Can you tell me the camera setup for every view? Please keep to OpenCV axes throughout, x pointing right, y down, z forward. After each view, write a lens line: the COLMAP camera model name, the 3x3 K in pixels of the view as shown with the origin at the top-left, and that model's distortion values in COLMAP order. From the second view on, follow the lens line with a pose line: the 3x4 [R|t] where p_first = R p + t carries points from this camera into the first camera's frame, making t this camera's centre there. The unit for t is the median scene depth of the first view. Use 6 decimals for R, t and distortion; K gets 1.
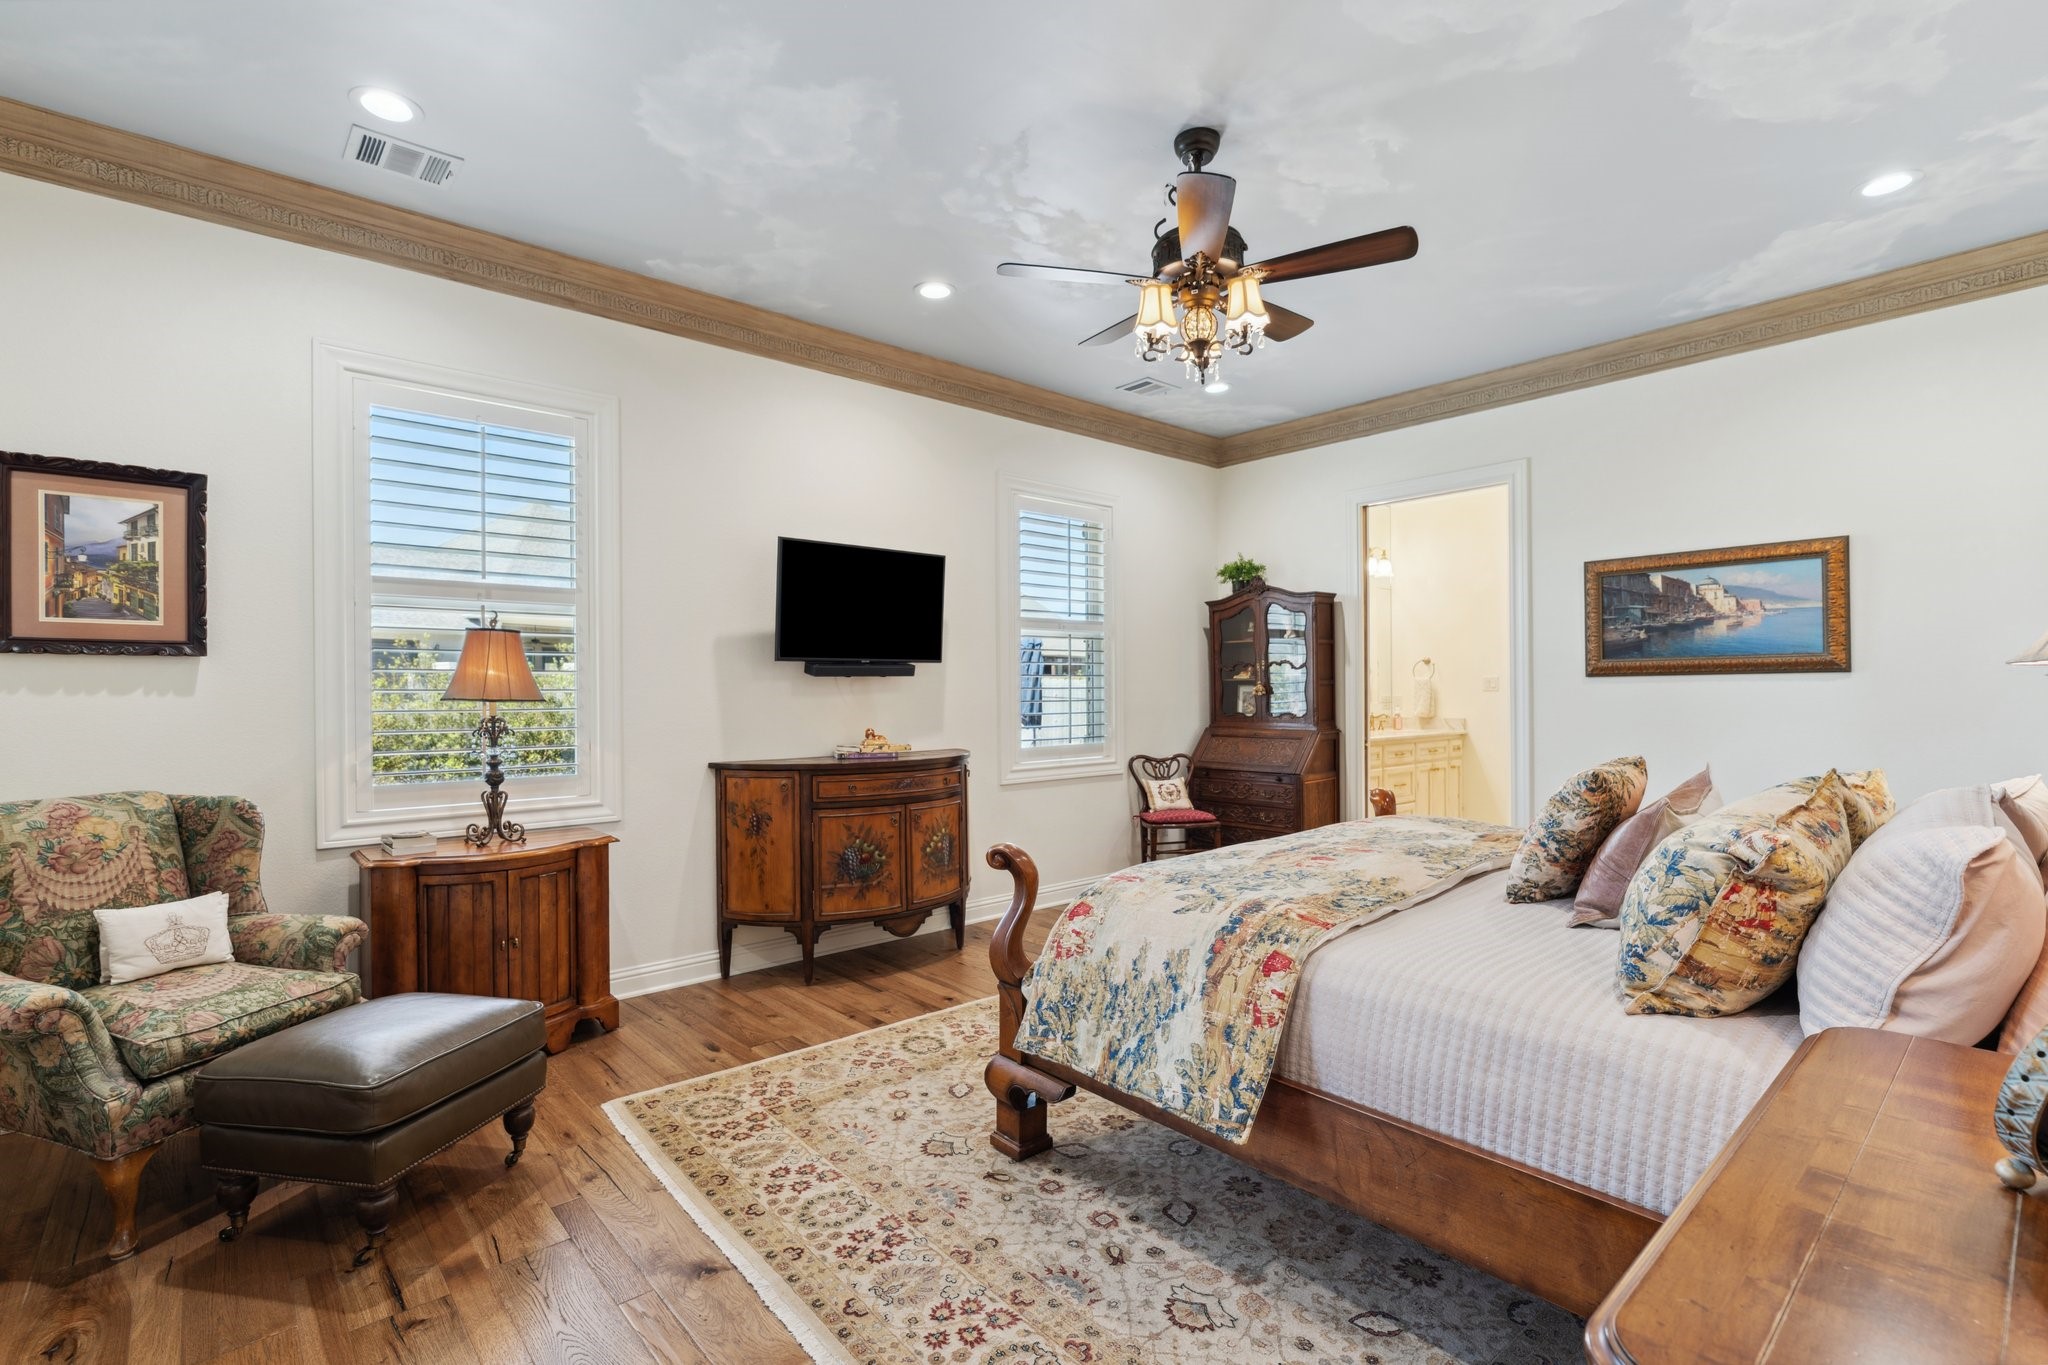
lens RADIAL K [[931.5, 0, 1022.3], [0, 931.5, 683.3], [0, 0, 1]] dist [-0.005688, 0.001083]
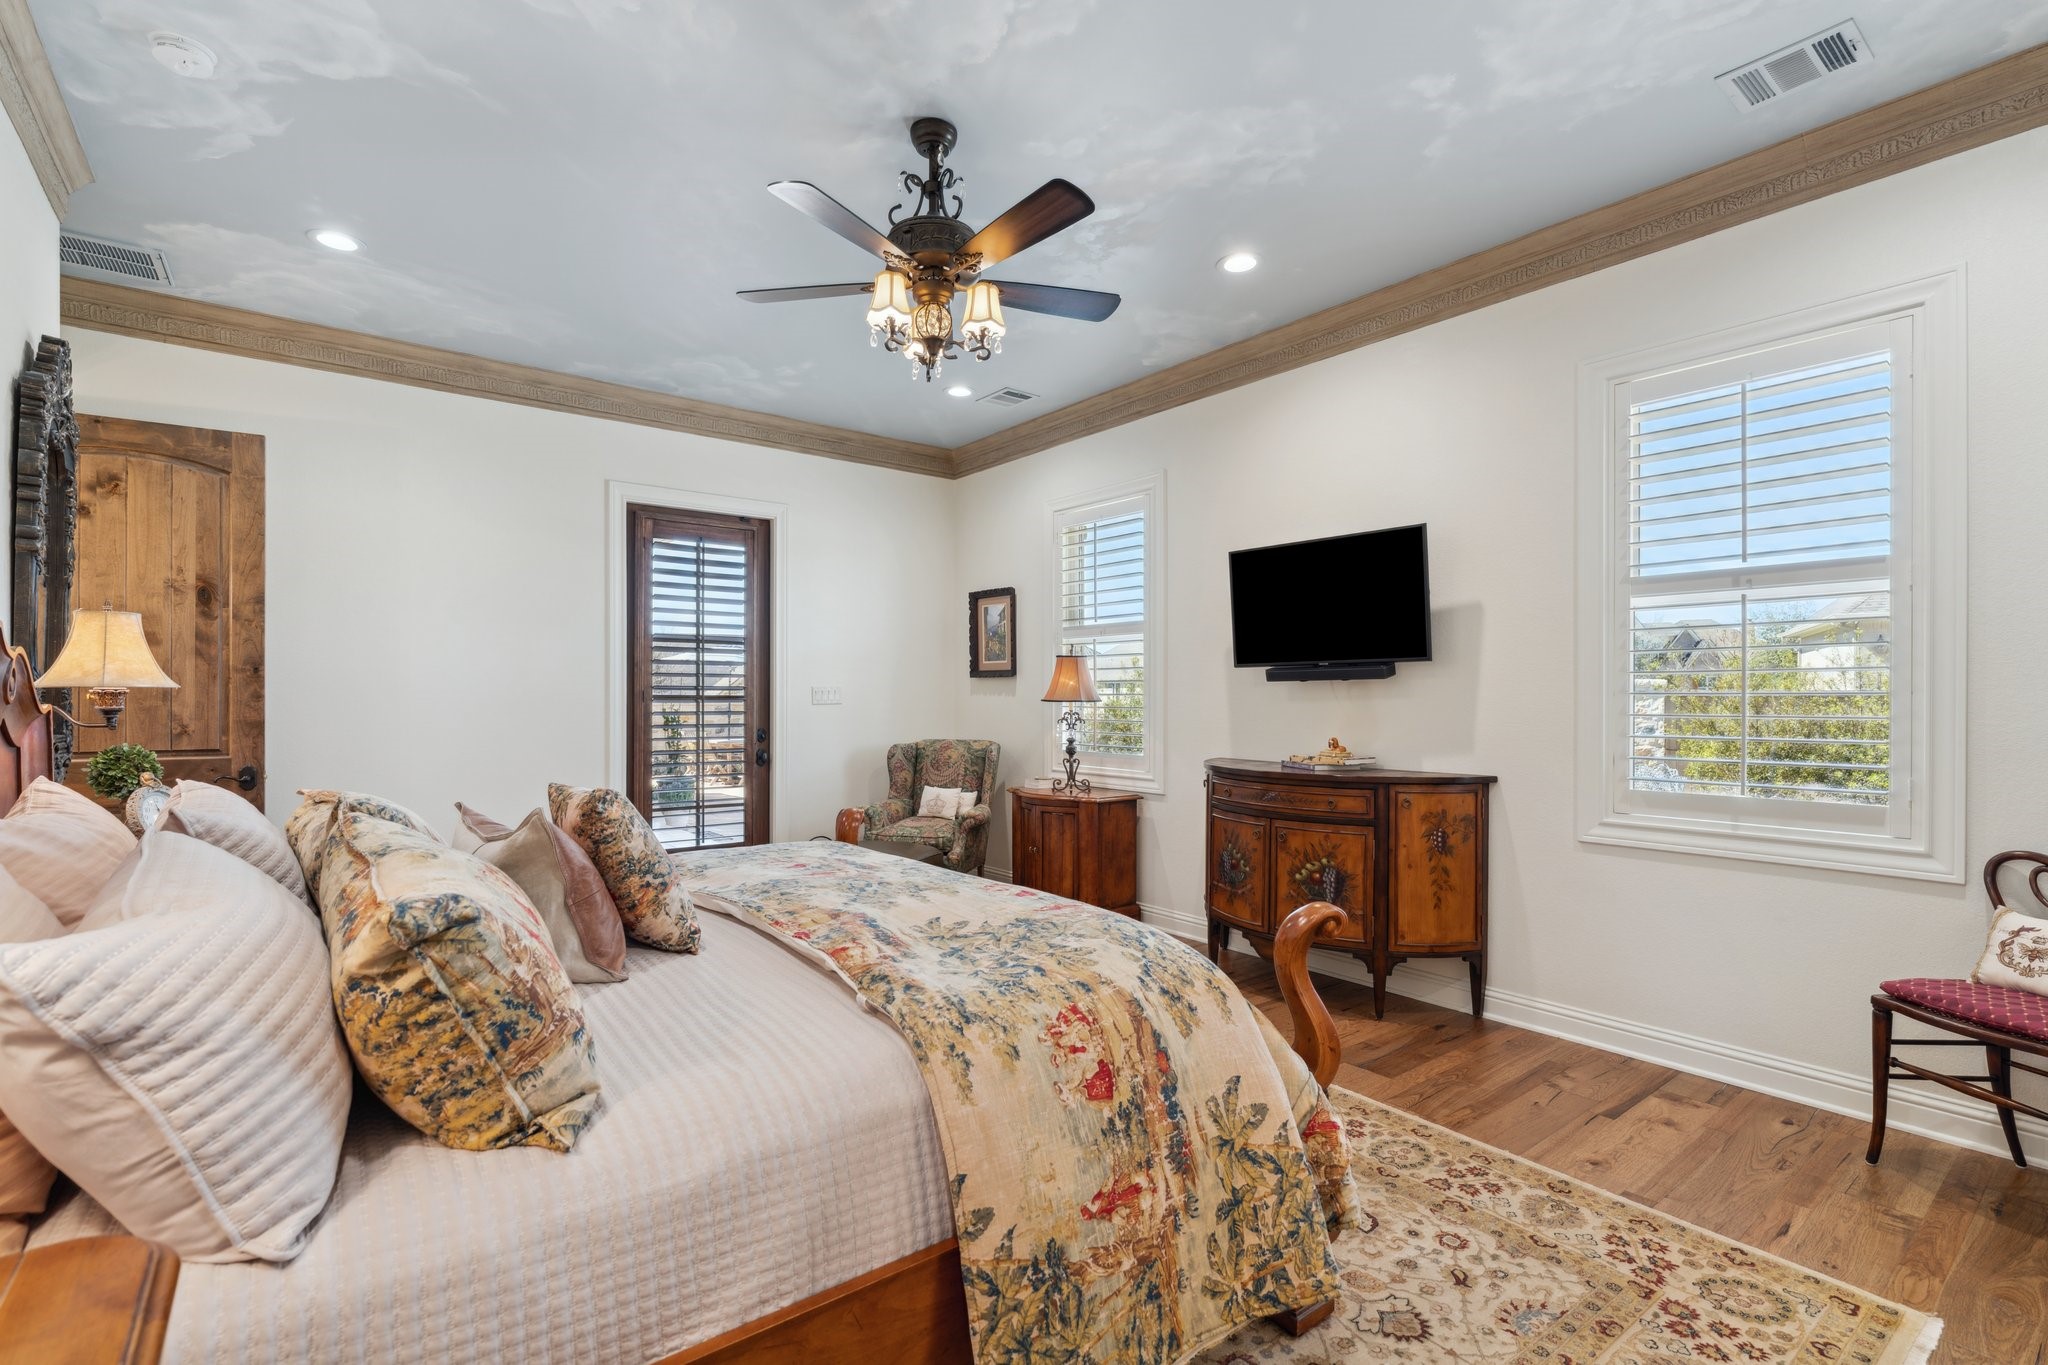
lens RADIAL K [[931.5, 0, 1021.8], [0, 931.5, 694.3], [0, 0, 1]] dist [-0.005688, 0.001083]
pose [[-0.052838, 0.001783, -0.998601, 0.820386], [0.004721, 0.999988, 0.001535, 0.003608], [0.998592, -0.004633, -0.052846, 0.811765]]
